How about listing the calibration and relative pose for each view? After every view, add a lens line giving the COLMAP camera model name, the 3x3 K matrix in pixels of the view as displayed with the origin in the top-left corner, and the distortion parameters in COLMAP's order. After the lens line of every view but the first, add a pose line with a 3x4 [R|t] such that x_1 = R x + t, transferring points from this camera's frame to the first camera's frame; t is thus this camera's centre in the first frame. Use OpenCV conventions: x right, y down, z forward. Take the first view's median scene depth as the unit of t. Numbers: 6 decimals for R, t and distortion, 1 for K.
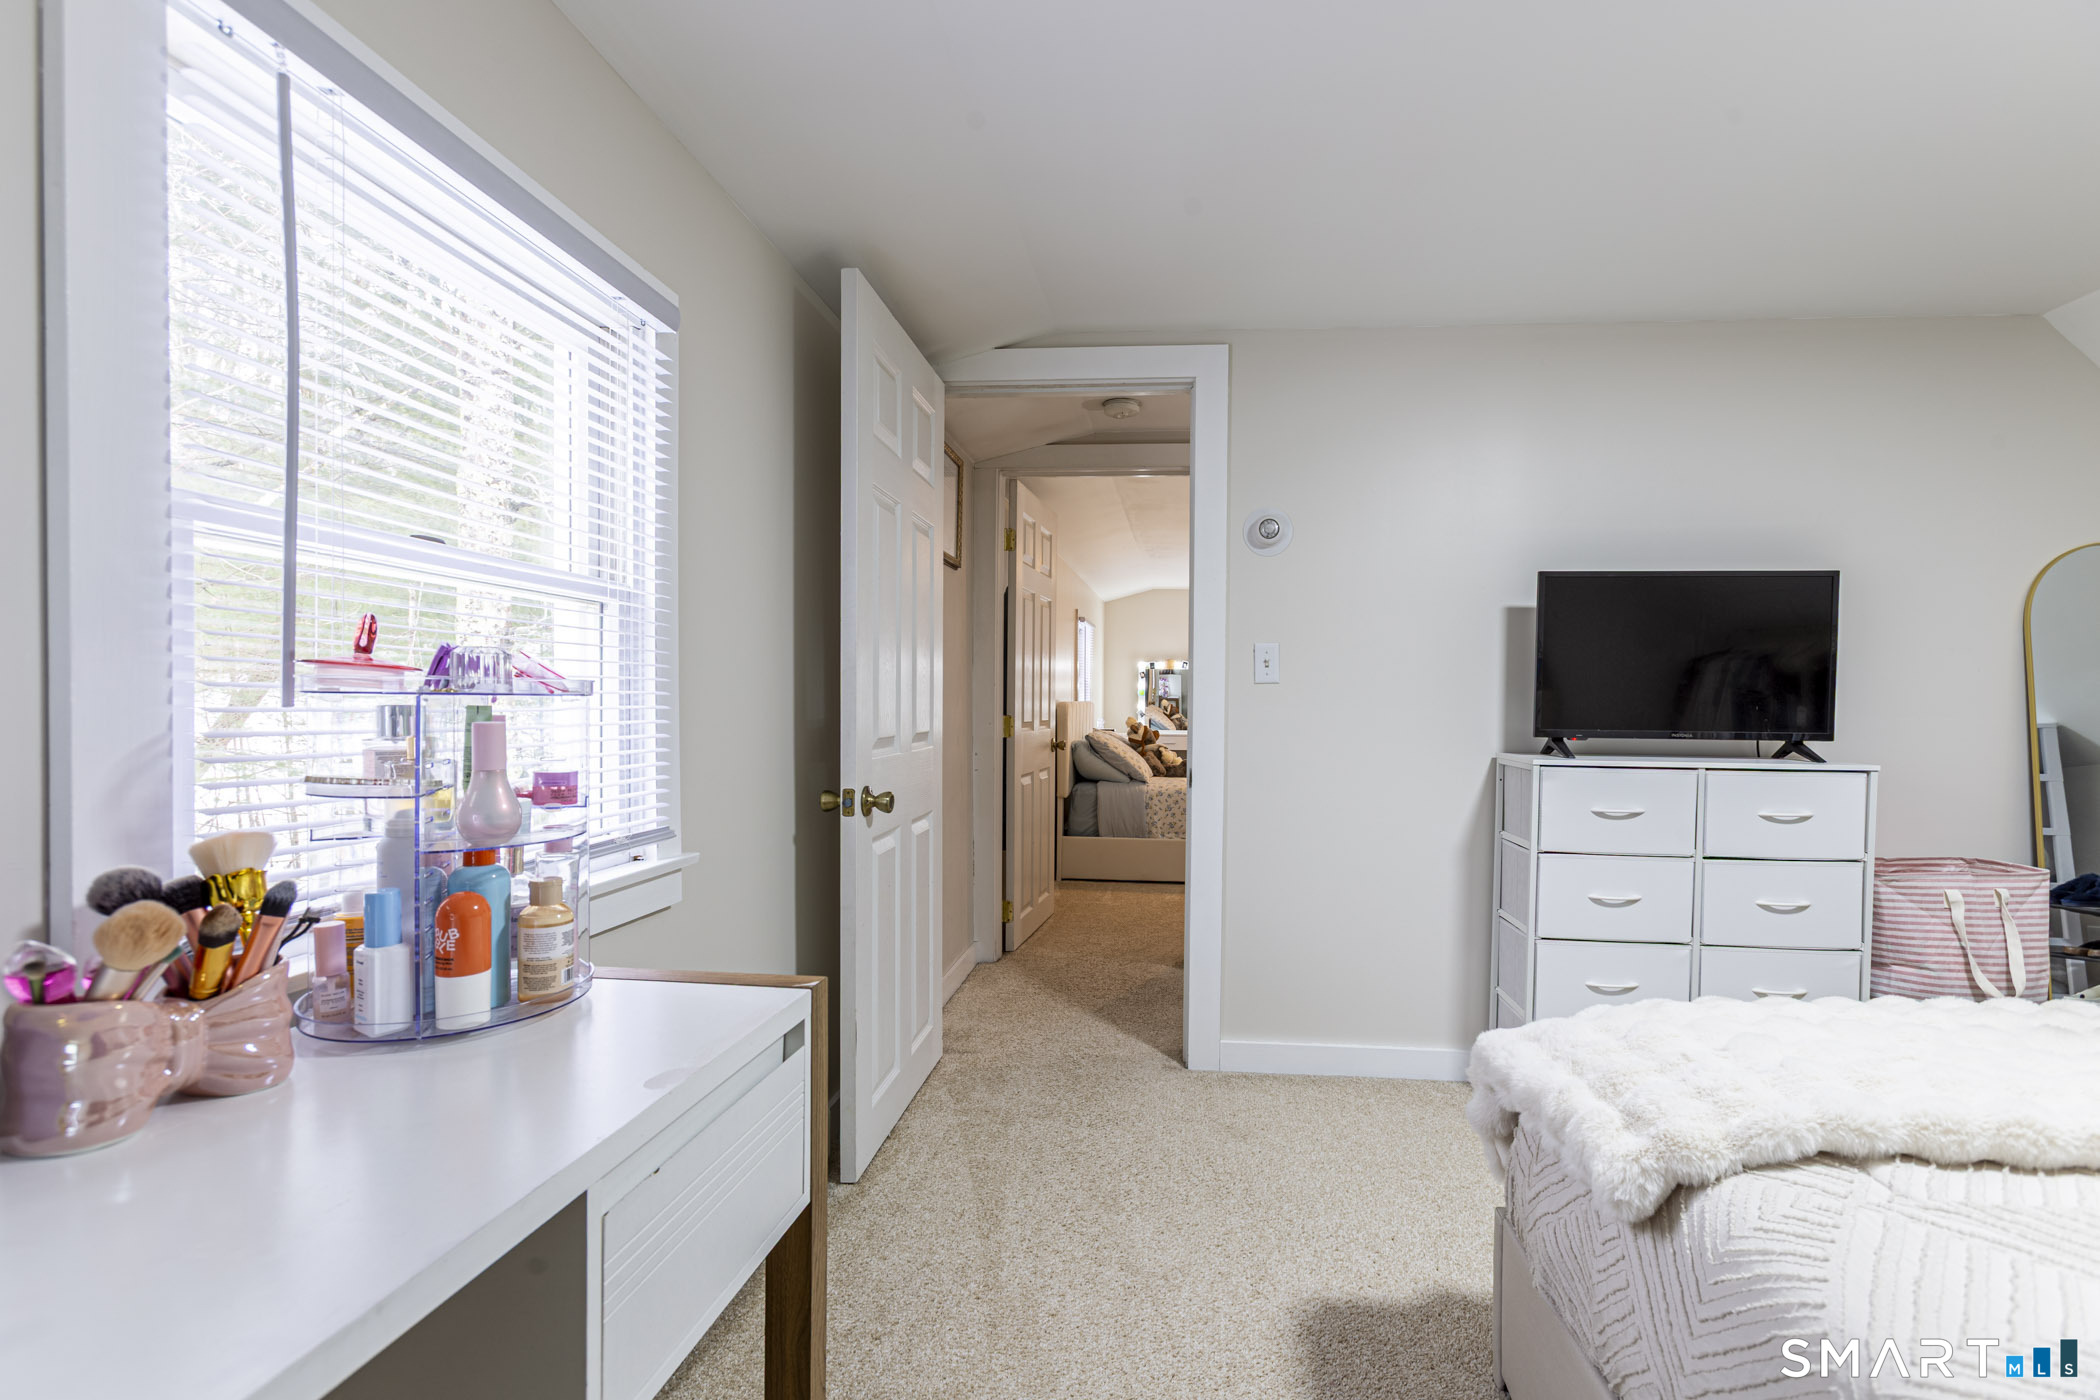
lens RADIAL K [[975.7, 0, 1071.1], [0, 975.7, 693.7], [0, 0, 1]] dist [-0.020491, 0.014831]
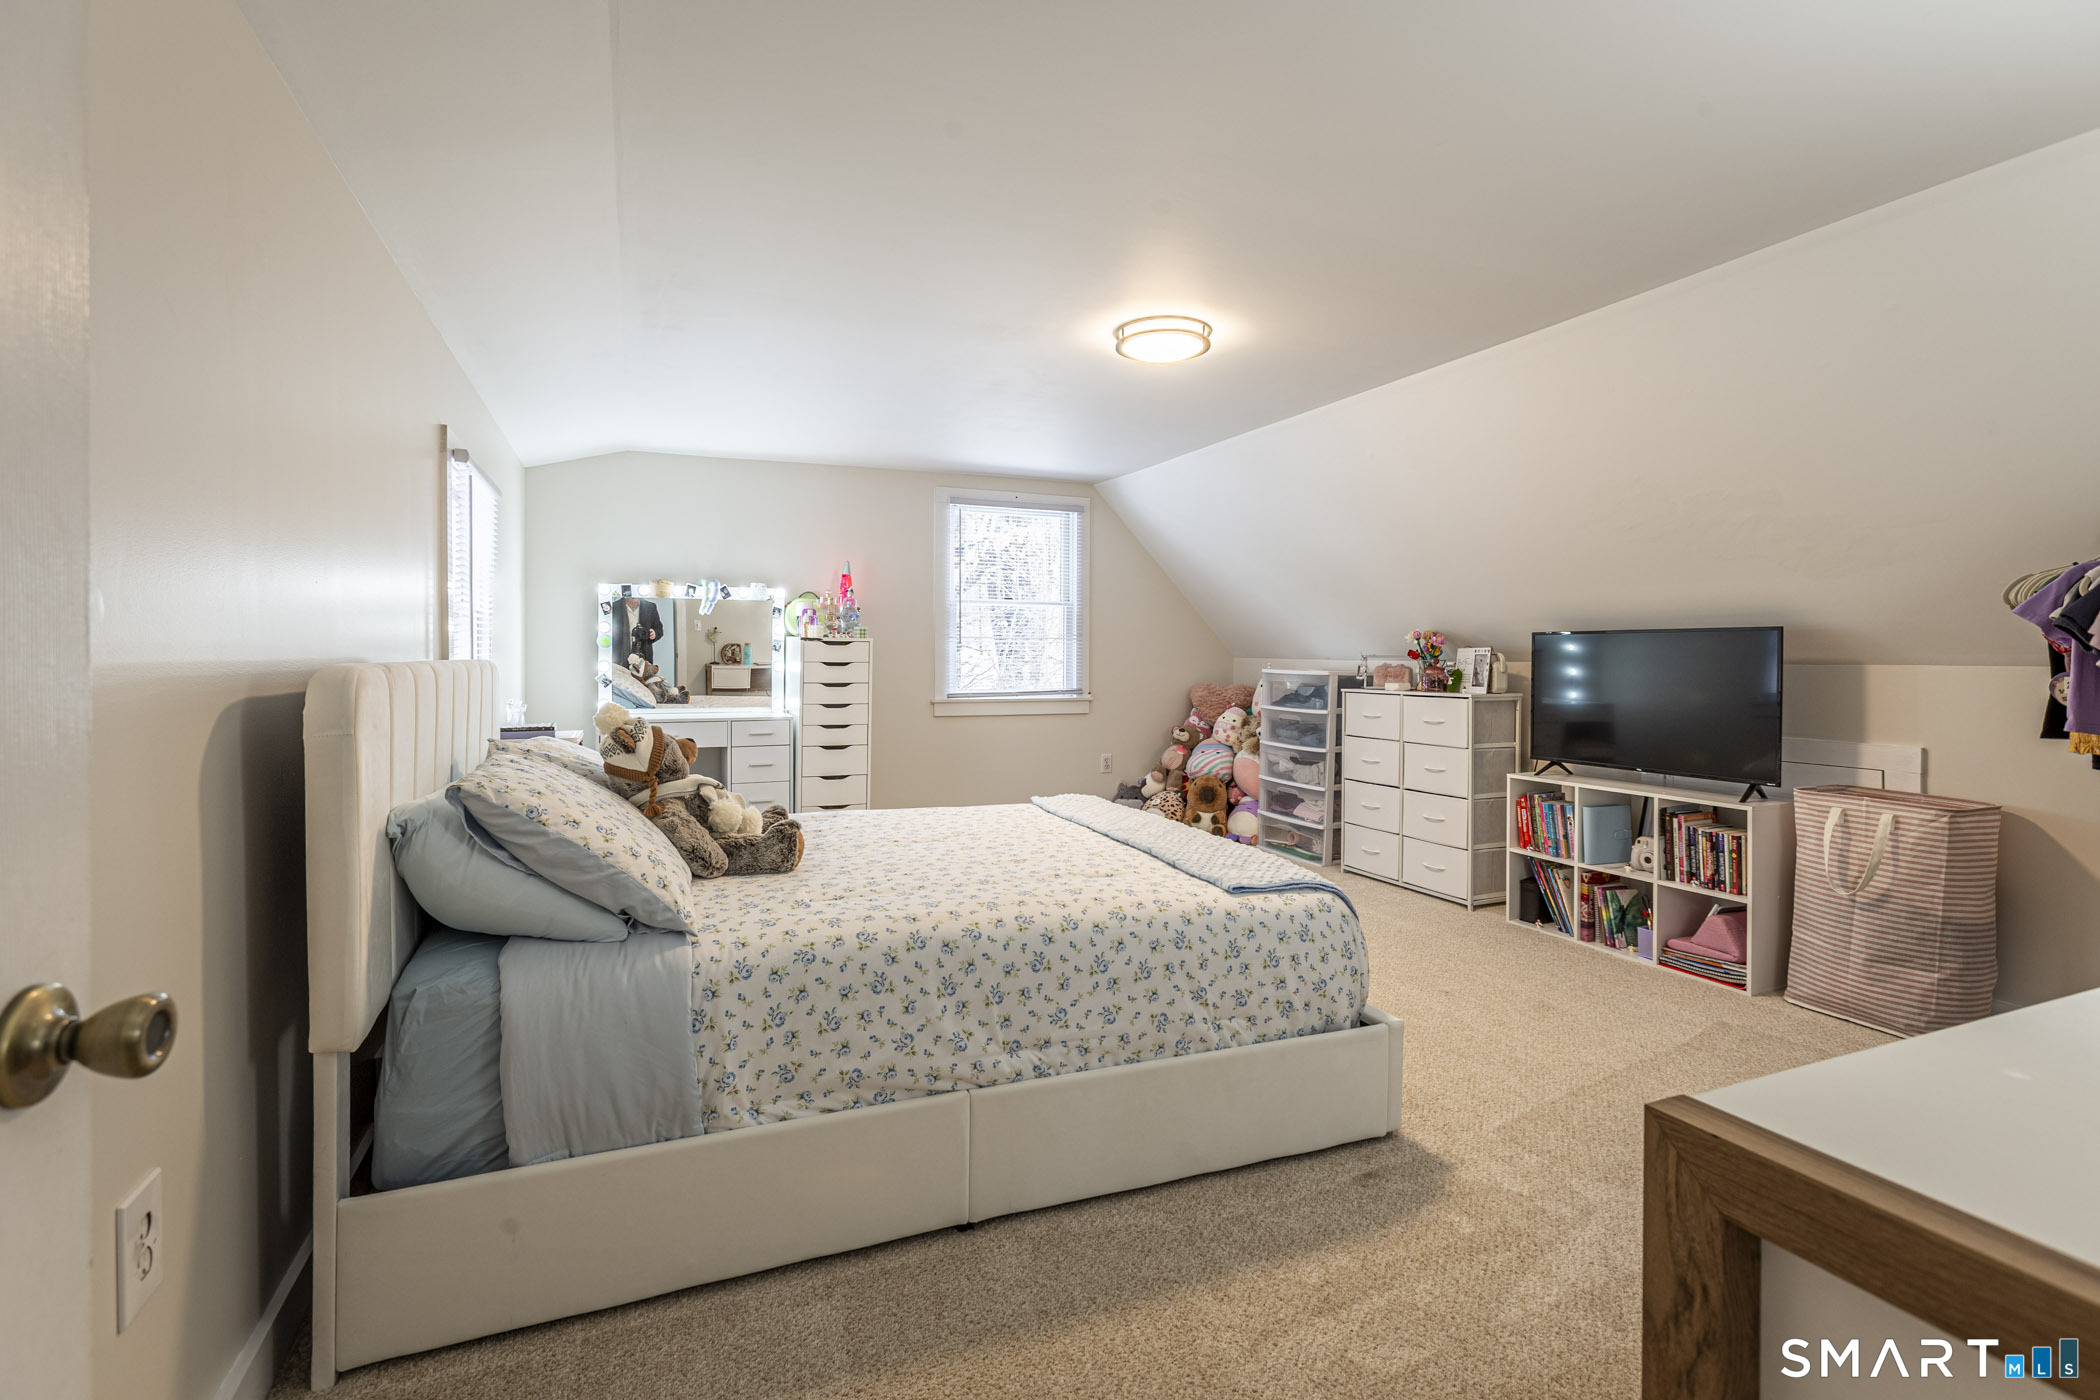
lens RADIAL K [[963.2, 0, 1051.6], [0, 963.2, 679.1], [0, 0, 1]] dist [0.001084, 0.000842]
pose [[0.861941, -0.016793, 0.506731, 0.023204], [0.000125, 0.999458, 0.032910, 0.003458], [-0.507009, -0.028303, 0.861476, 0.646432]]
